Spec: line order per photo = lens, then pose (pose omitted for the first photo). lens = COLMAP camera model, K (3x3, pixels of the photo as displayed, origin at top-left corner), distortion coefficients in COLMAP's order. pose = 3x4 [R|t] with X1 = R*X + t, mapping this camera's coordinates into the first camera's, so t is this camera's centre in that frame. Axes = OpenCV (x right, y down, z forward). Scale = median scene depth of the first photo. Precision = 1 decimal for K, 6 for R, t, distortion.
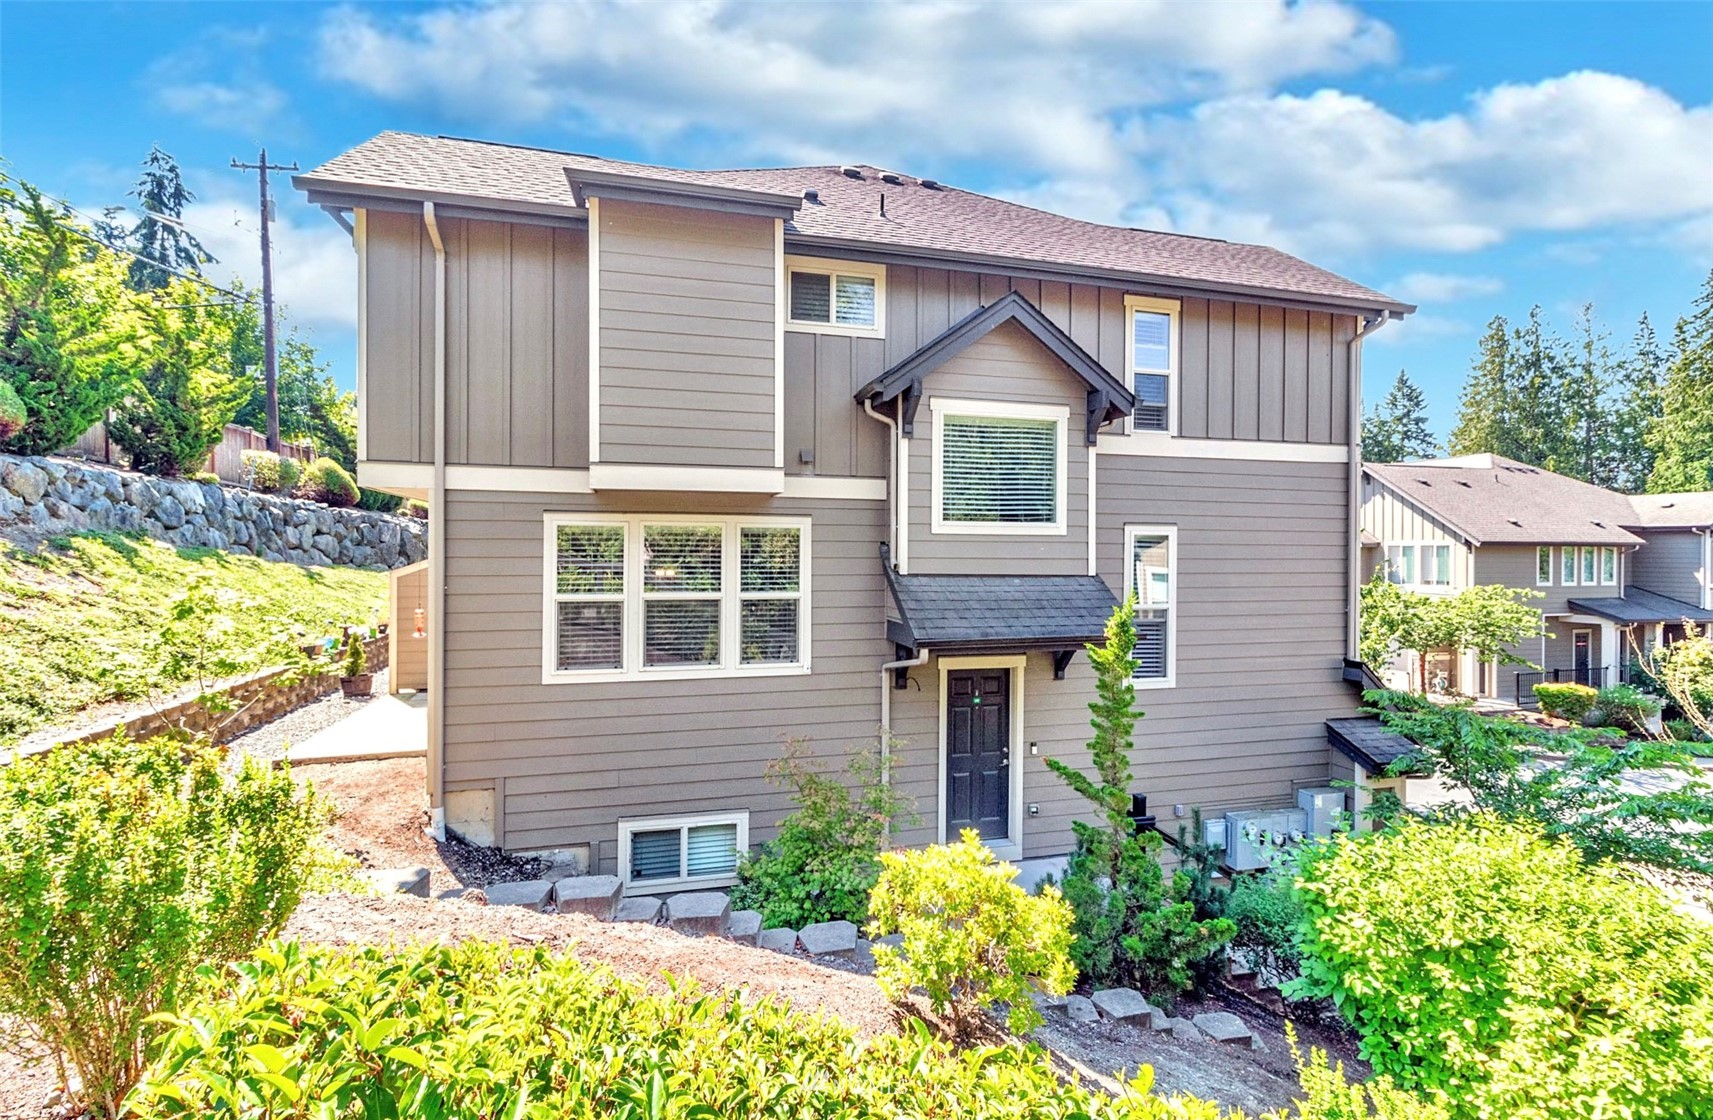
lens RADIAL K [[783.3, 0, 851.9], [0, 783.3, 547.4], [0, 0, 1]] dist [0.002400, 0.001297]
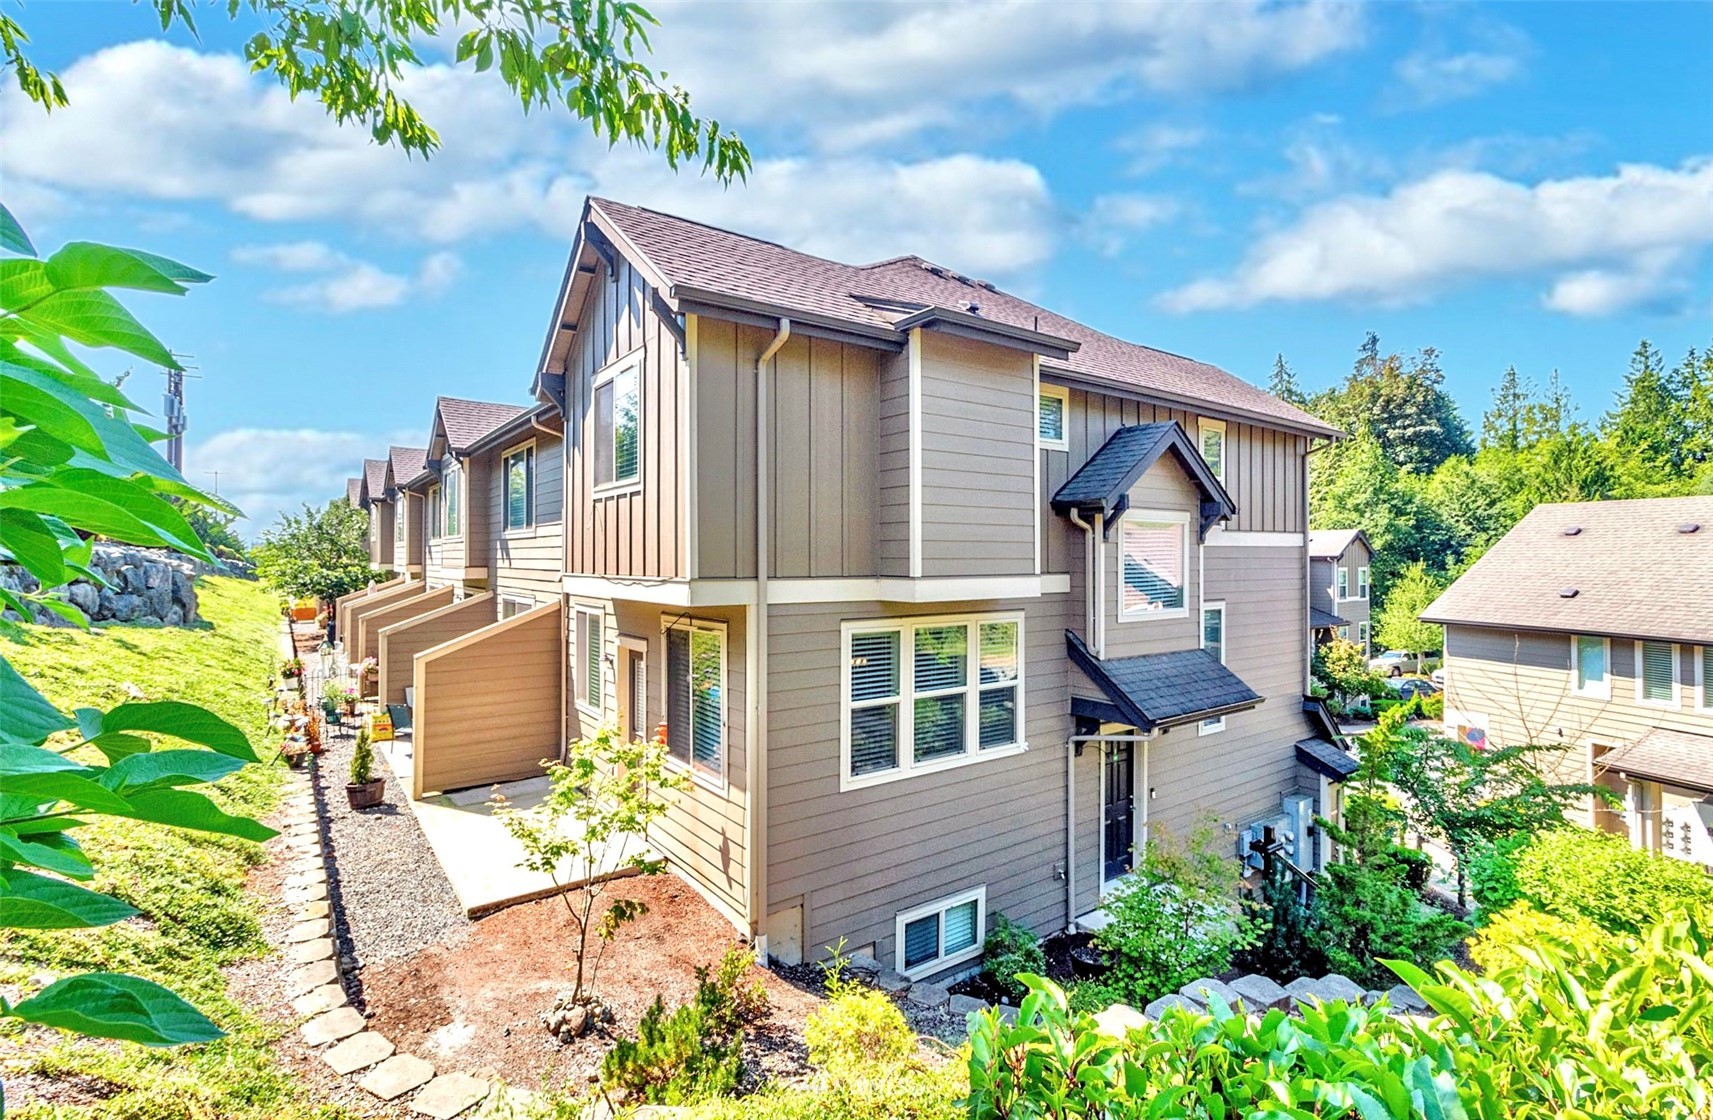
lens RADIAL K [[783.3, 0, 851.9], [0, 783.3, 547.4], [0, 0, 1]] dist [0.002400, 0.001297]
pose [[0.931075, 0.000433, 0.364828, -0.703250], [0.001576, 0.999985, -0.005210, -0.126269], [-0.364825, 0.005426, 0.931060, 0.054143]]
